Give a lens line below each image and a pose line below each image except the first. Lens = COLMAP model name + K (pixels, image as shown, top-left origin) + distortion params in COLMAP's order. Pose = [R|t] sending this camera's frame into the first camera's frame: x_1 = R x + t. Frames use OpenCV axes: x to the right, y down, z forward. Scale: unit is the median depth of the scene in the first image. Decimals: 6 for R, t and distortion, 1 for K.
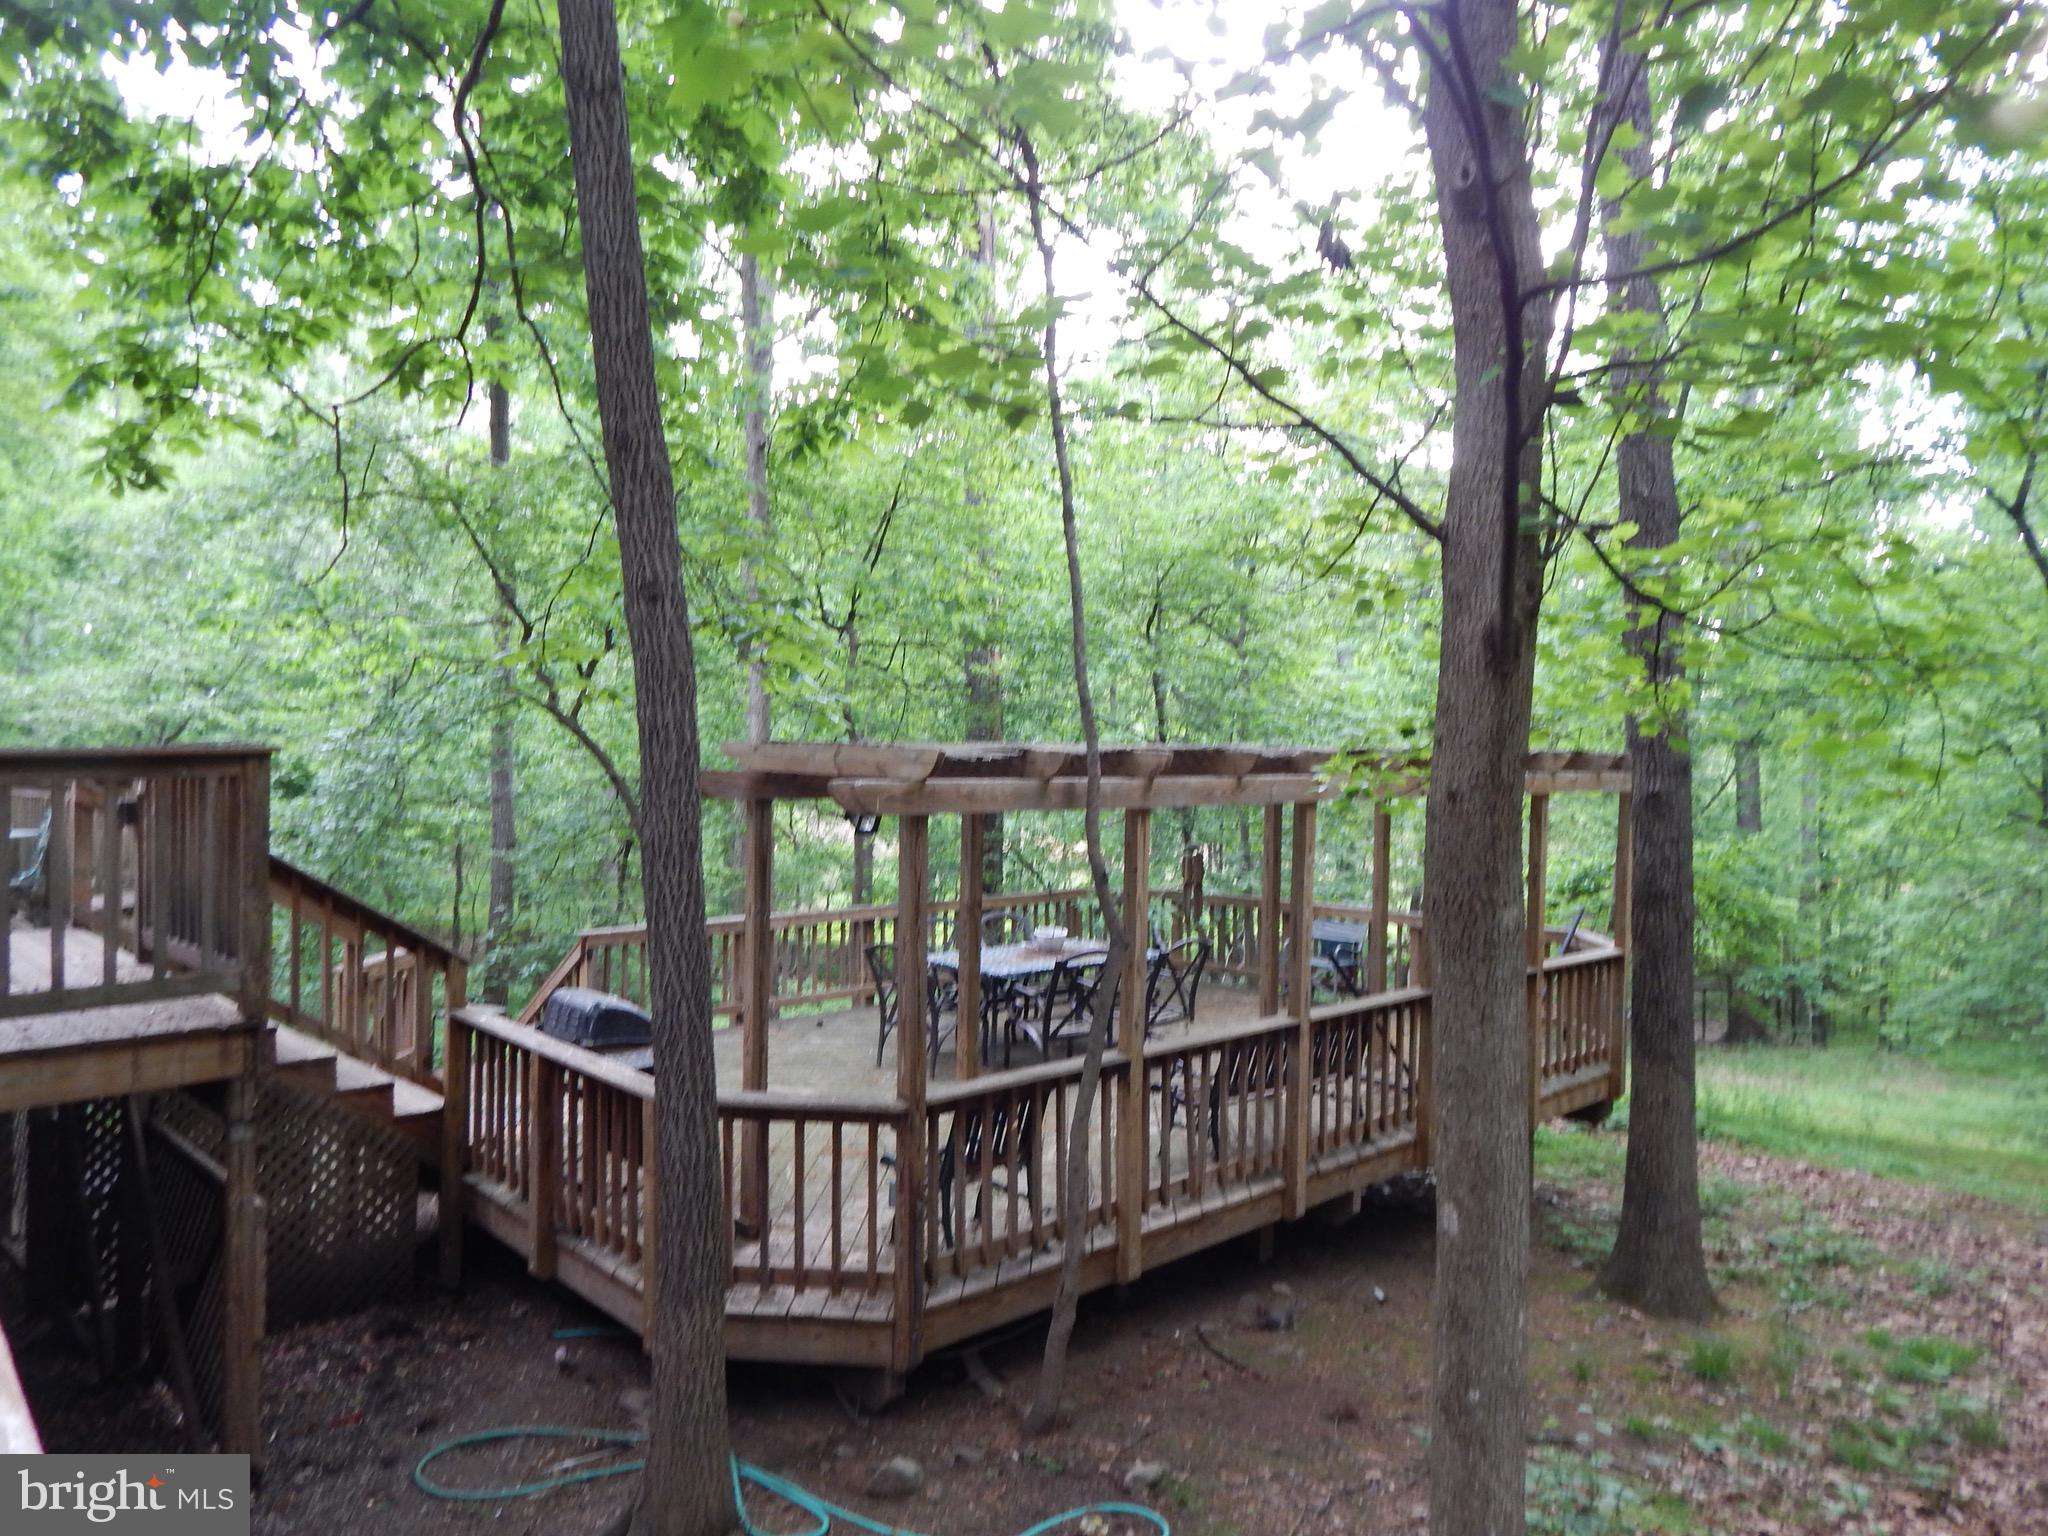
lens RADIAL K [[1319.9, 0, 1028.9], [0, 1319.9, 768.7], [0, 0, 1]] dist [-0.009653, -0.001974]
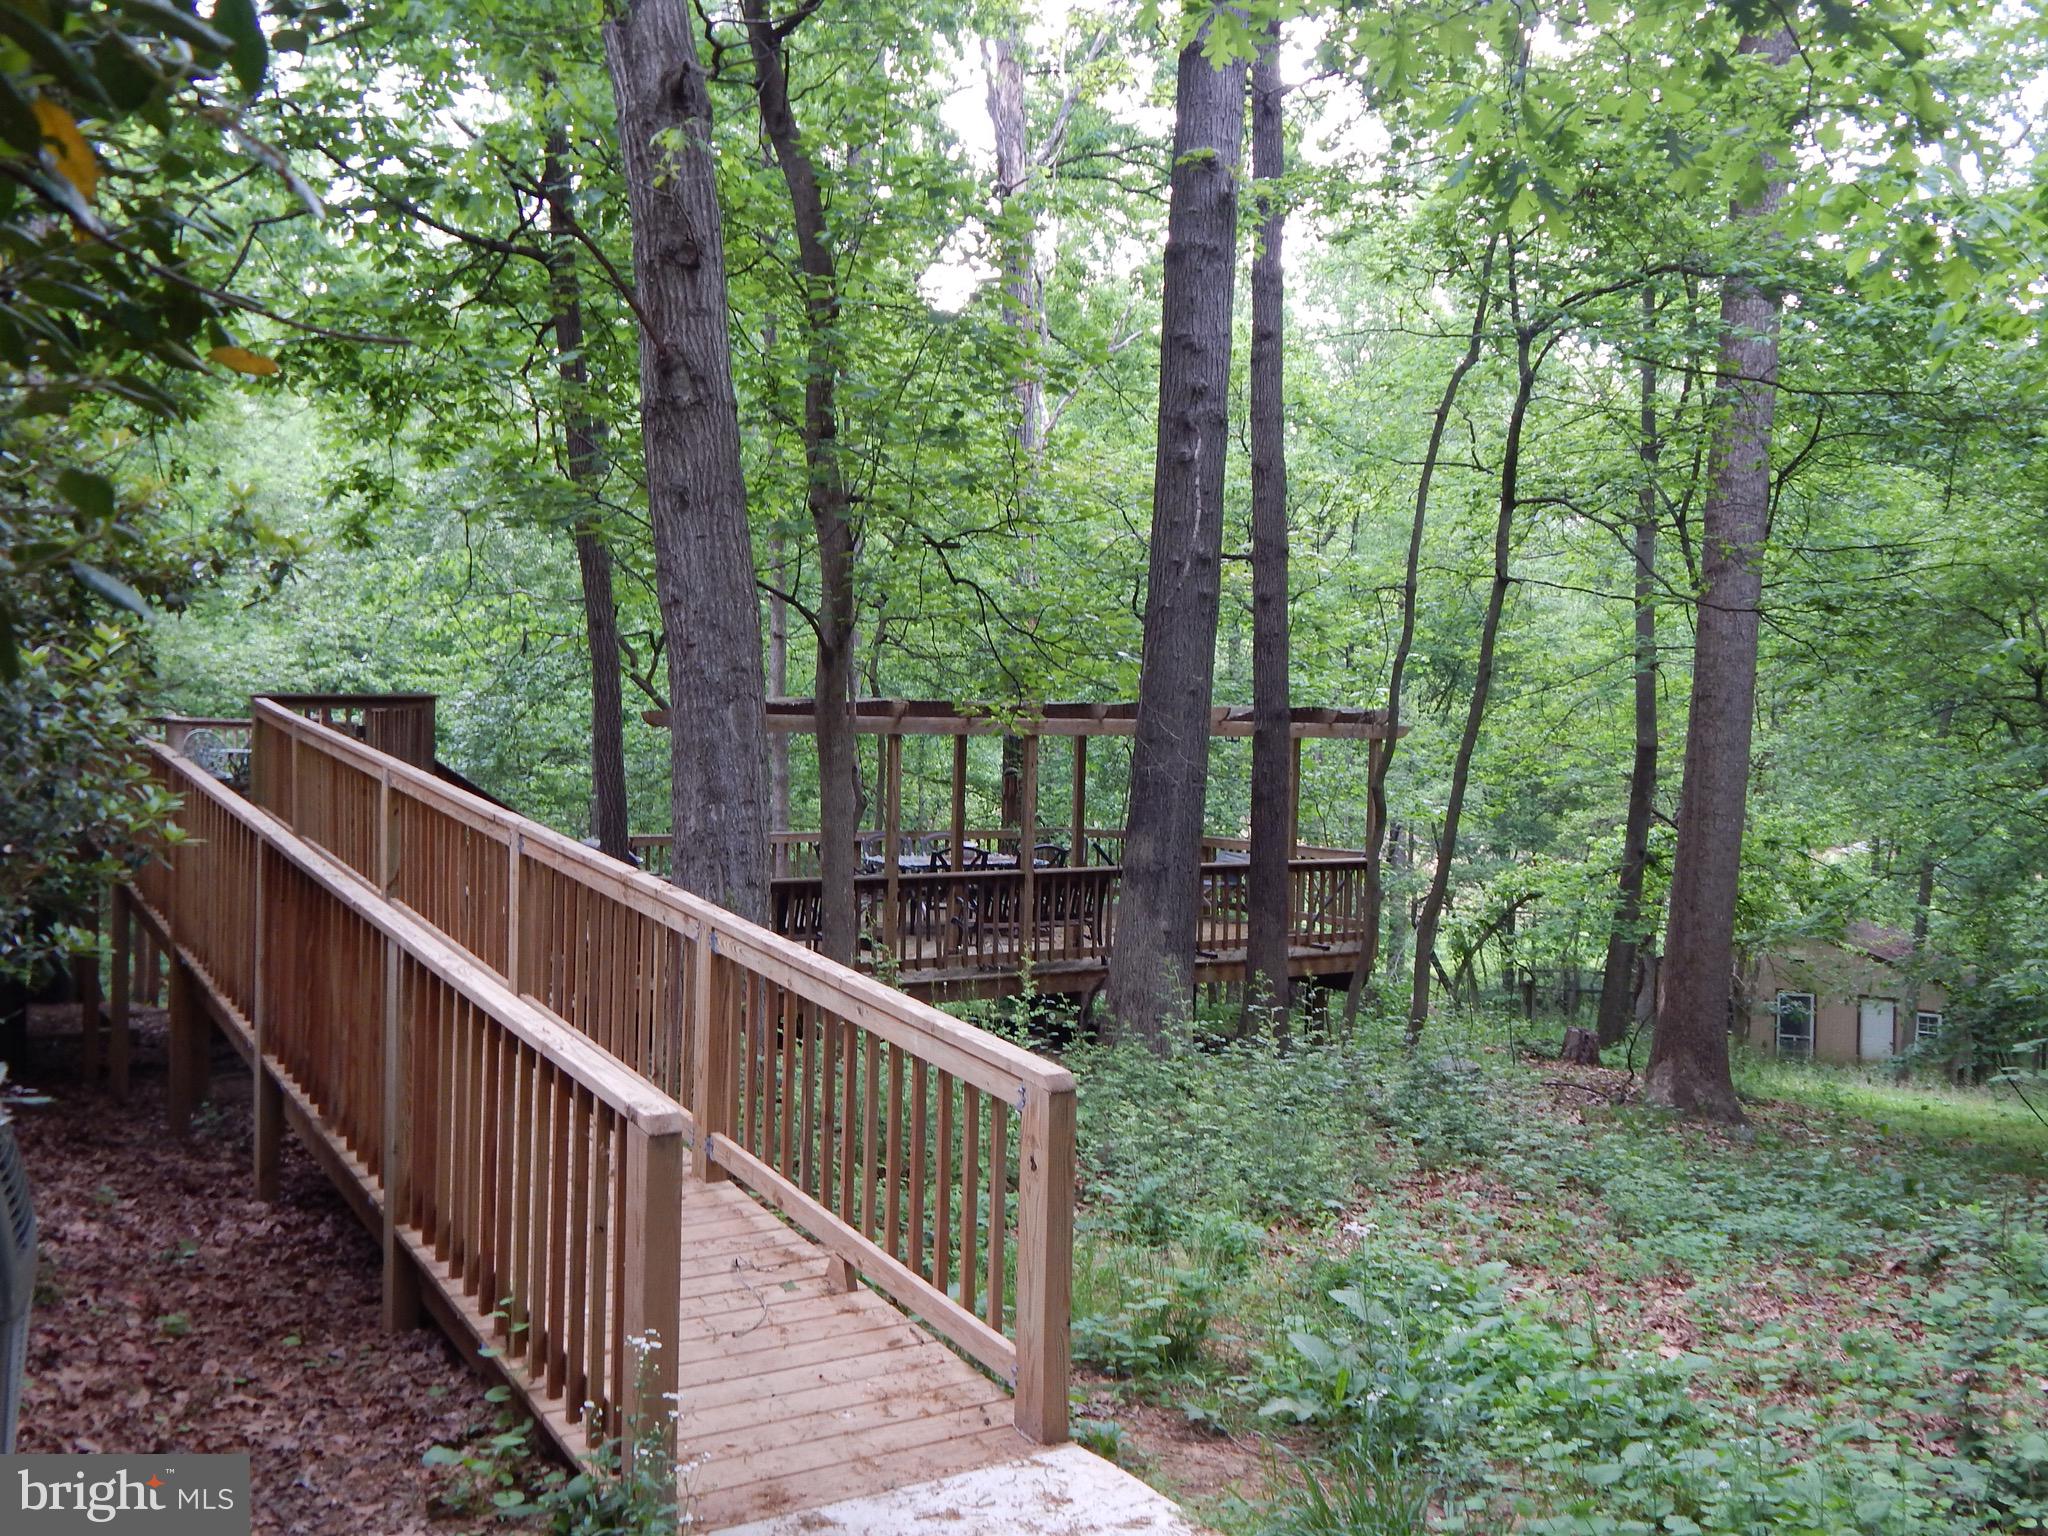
lens RADIAL K [[1856.7, 0, 1021.7], [0, 1856.7, 764.4], [0, 0, 1]] dist [-0.005123, 0.000000]
pose [[0.980974, 0.002820, -0.194119, 0.611804], [-0.000727, 0.999941, 0.010853, 0.038224], [0.194138, -0.010505, 0.980918, -1.160765]]
